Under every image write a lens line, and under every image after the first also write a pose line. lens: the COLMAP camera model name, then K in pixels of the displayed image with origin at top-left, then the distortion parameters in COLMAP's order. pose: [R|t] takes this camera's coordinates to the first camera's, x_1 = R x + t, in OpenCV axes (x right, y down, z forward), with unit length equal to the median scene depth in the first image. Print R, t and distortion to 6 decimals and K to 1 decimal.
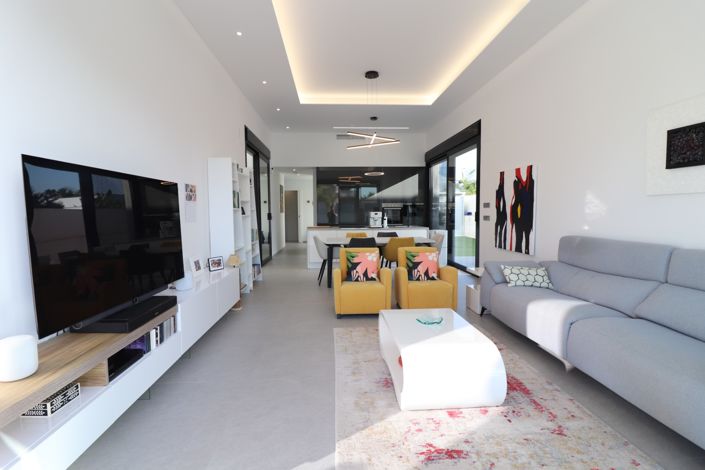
lens RADIAL K [[330.3, 0, 350.9], [0, 330.3, 231.7], [0, 0, 1]] dist [-0.013585, -0.000261]
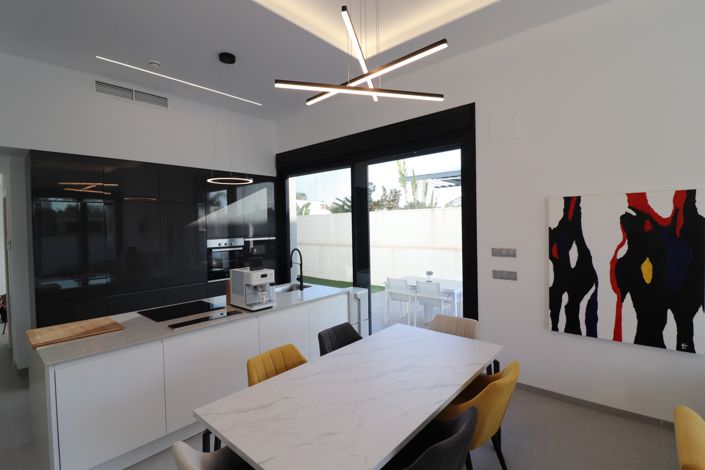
lens RADIAL K [[330.3, 0, 350.9], [0, 330.3, 231.7], [0, 0, 1]] dist [-0.013585, -0.000261]
pose [[0.704796, -0.022522, 0.709052, -0.214098], [0.059837, 0.997821, -0.027783, -0.138137], [-0.706882, 0.062009, 0.704609, 0.932364]]
